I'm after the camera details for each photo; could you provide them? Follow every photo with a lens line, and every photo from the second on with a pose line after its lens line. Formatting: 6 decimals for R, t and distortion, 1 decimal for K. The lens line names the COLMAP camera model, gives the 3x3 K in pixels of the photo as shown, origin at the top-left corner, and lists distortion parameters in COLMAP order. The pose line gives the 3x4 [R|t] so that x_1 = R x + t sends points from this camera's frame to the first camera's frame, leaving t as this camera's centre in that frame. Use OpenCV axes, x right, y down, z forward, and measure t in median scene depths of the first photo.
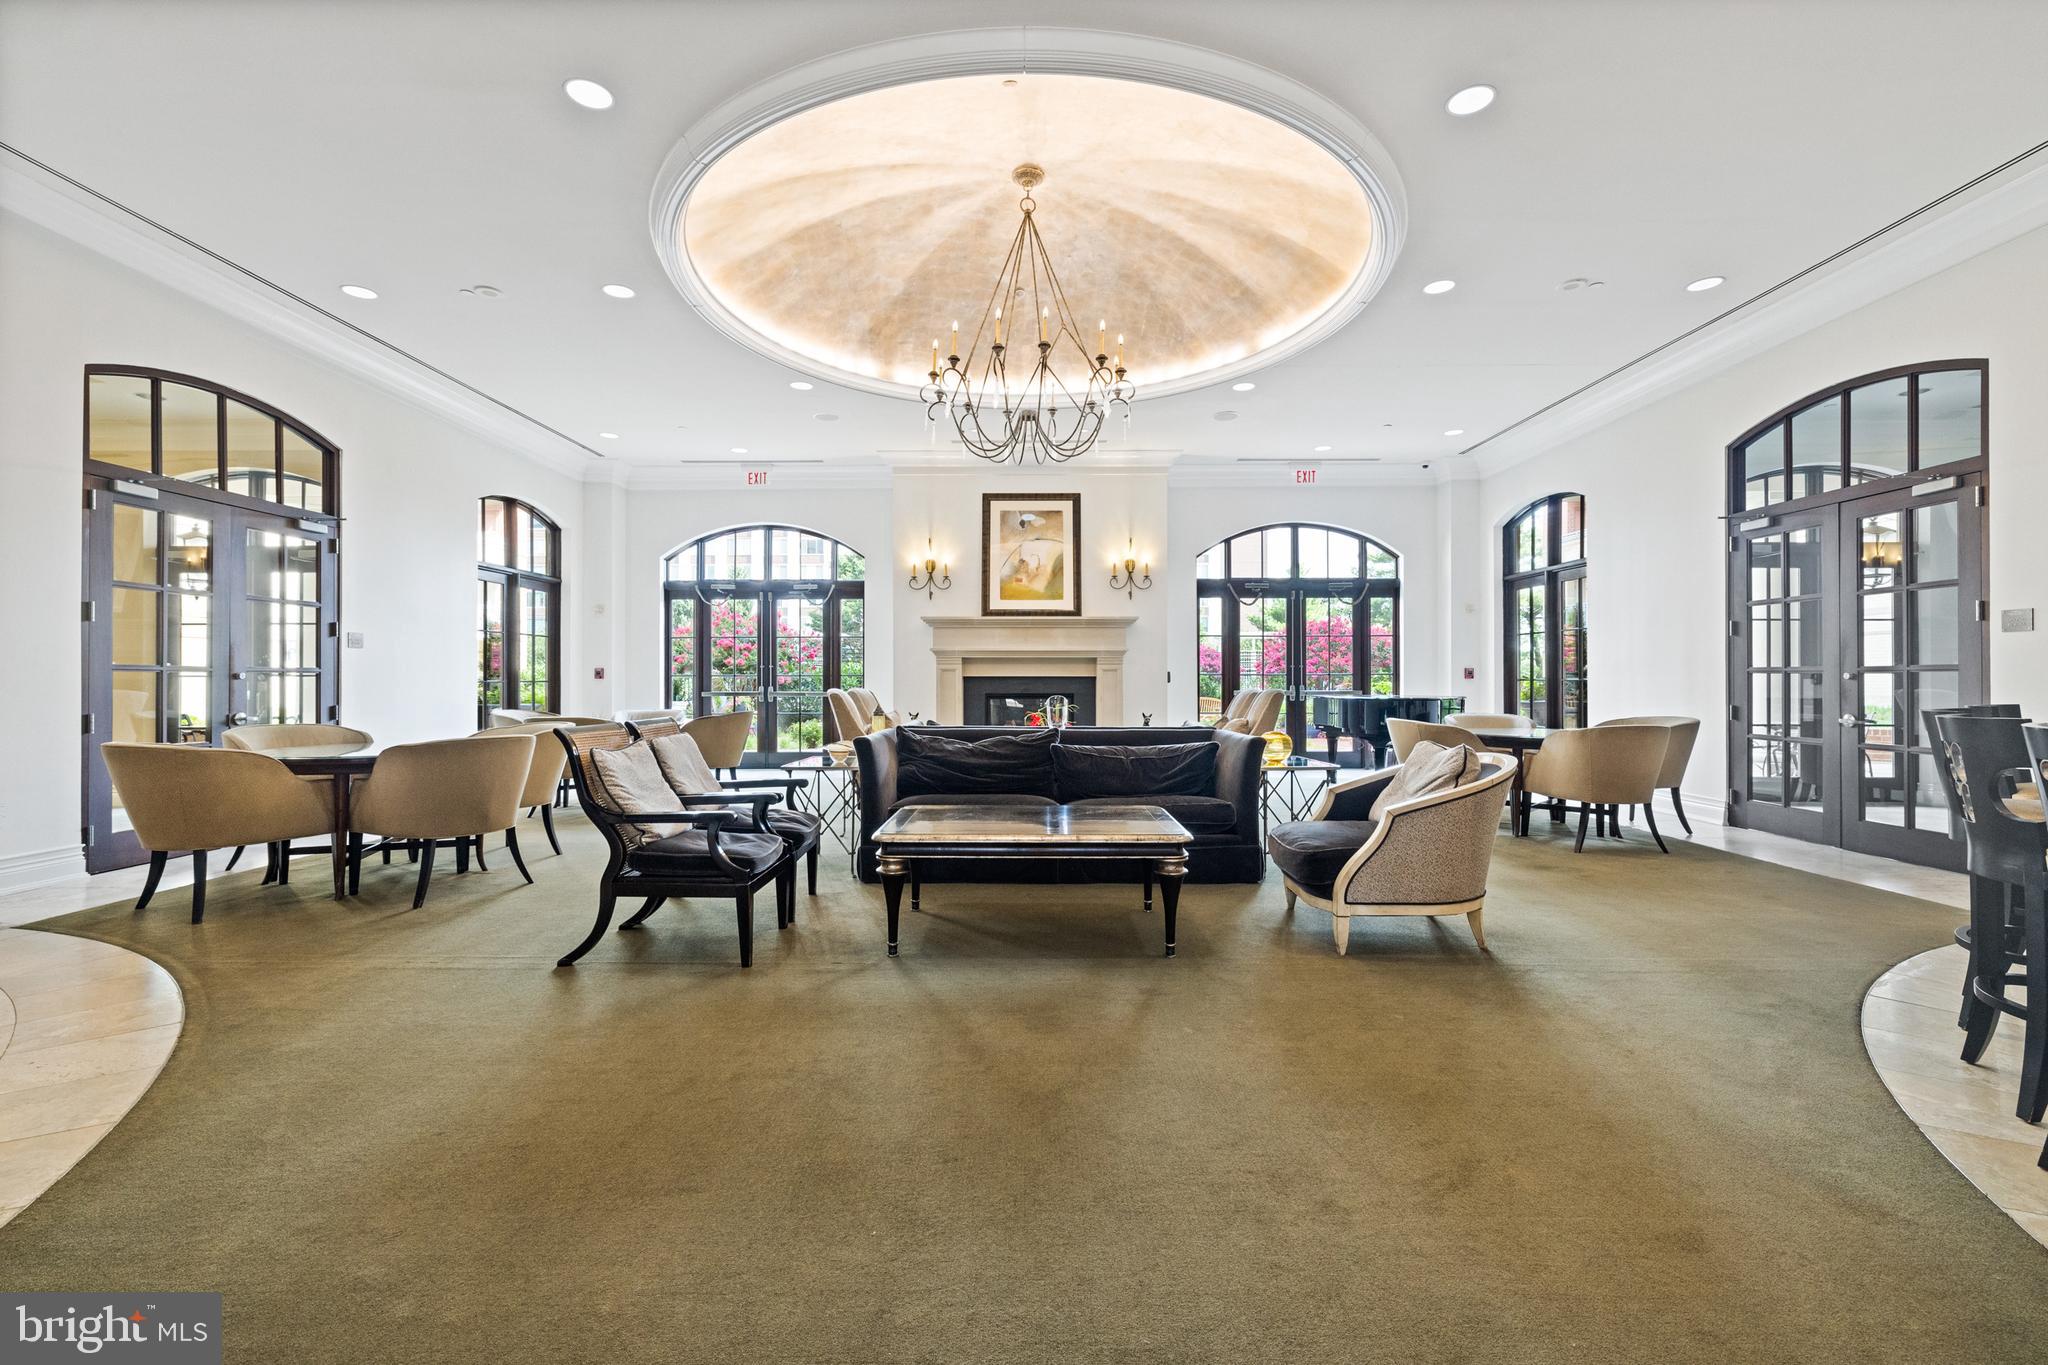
lens RADIAL K [[861.0, 0, 1020.0], [0, 861.0, 682.4], [0, 0, 1]] dist [0.002152, 0.000371]
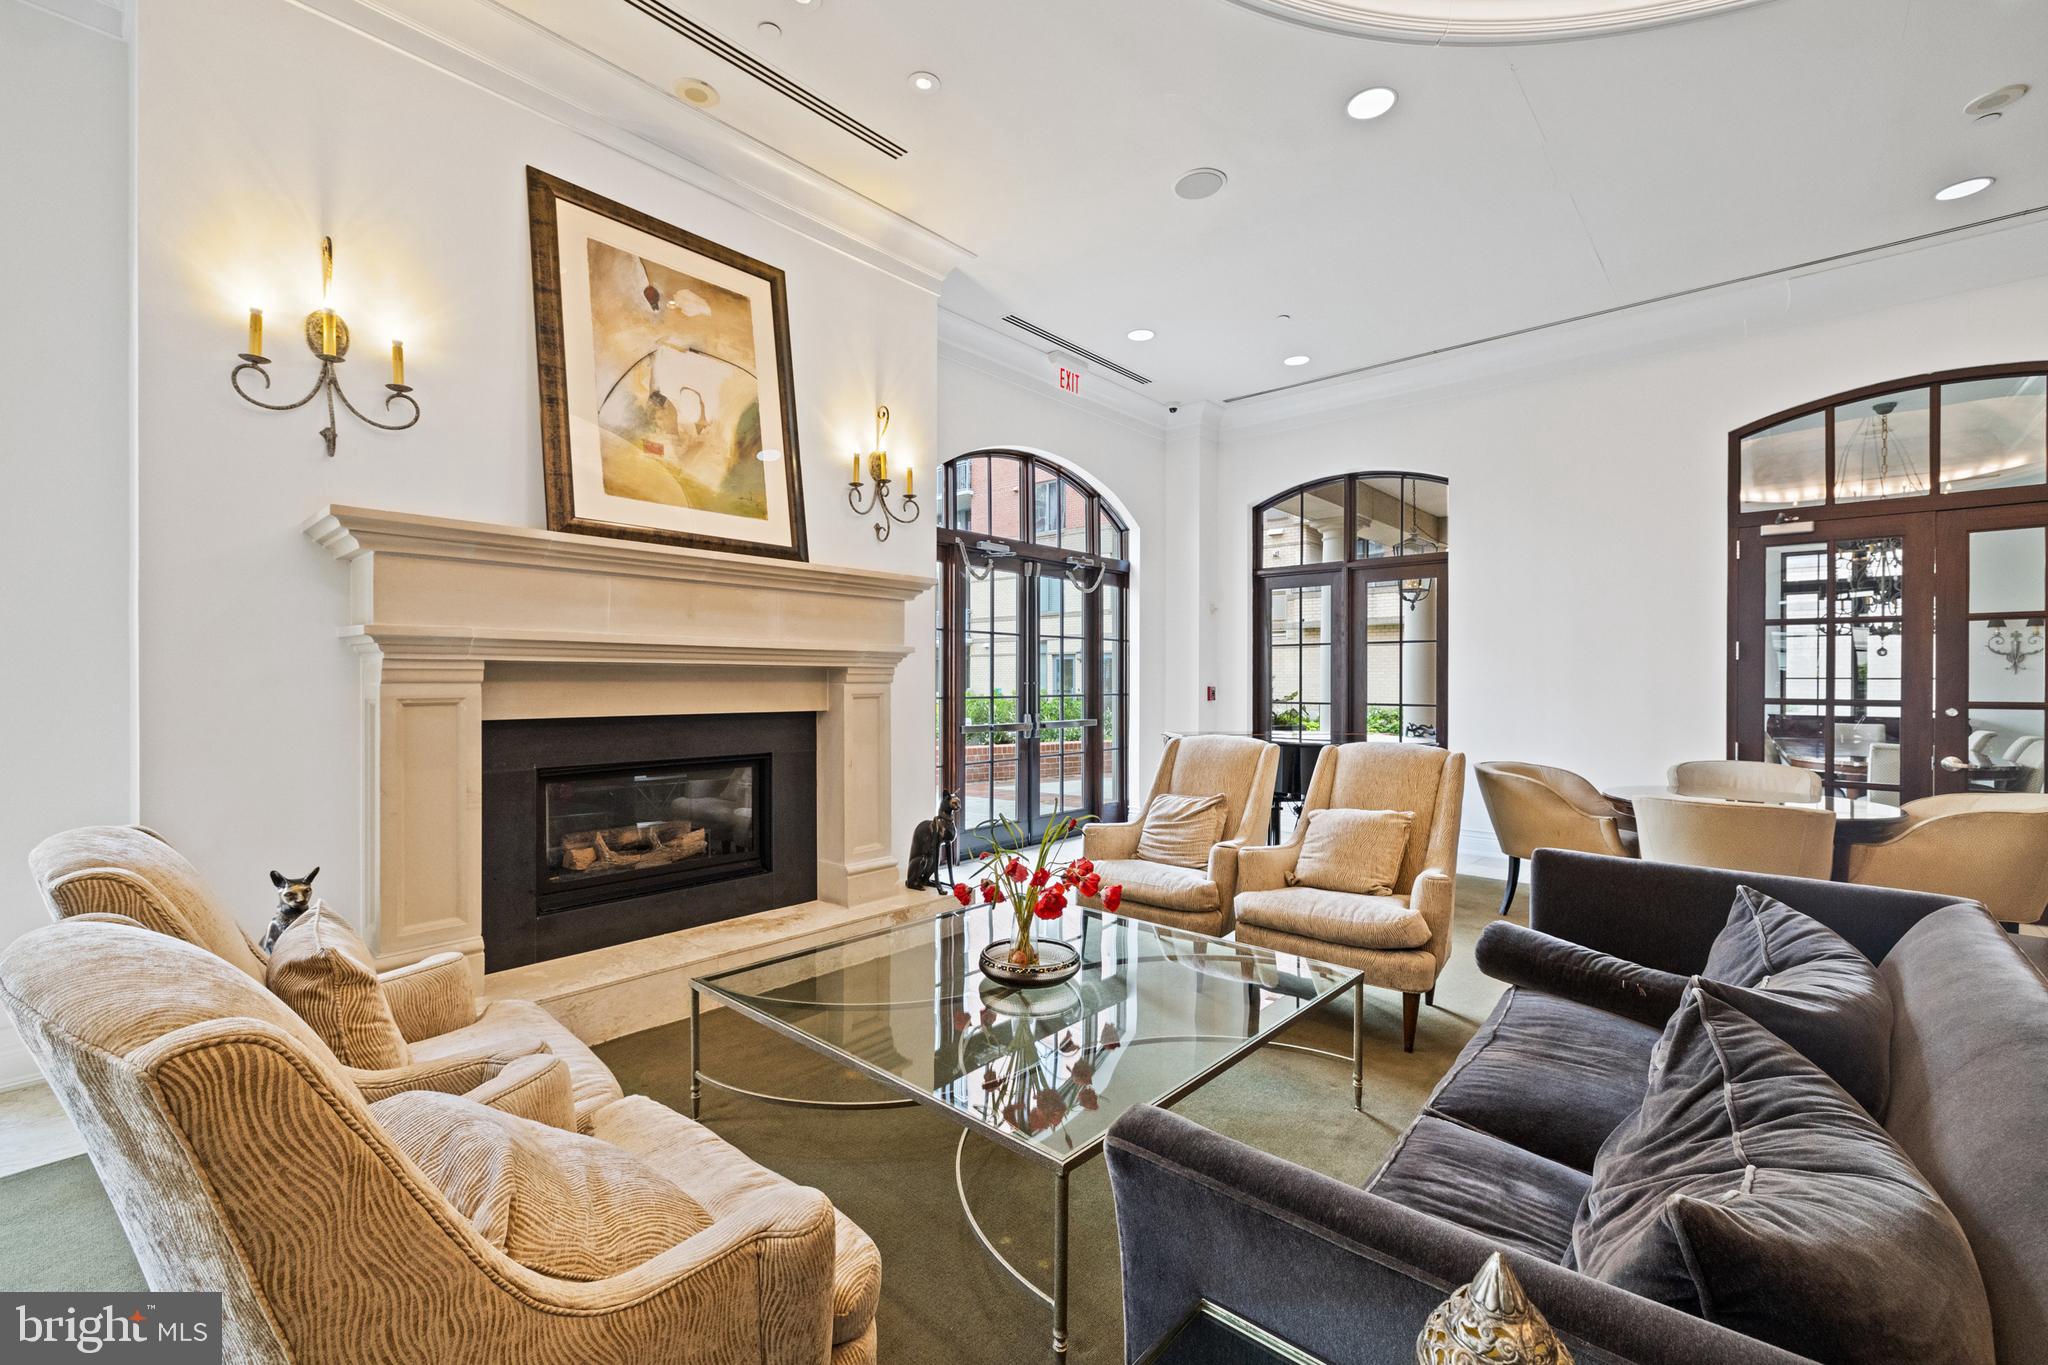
lens RADIAL K [[861.0, 0, 1024.2], [0, 861.0, 679.8], [0, 0, 1]] dist [0.002152, 0.000371]
pose [[0.665582, 0.003545, 0.746317, -0.165493], [-0.001822, 0.999993, -0.003125, -0.021013], [-0.746323, 0.000720, 0.665584, 0.644686]]
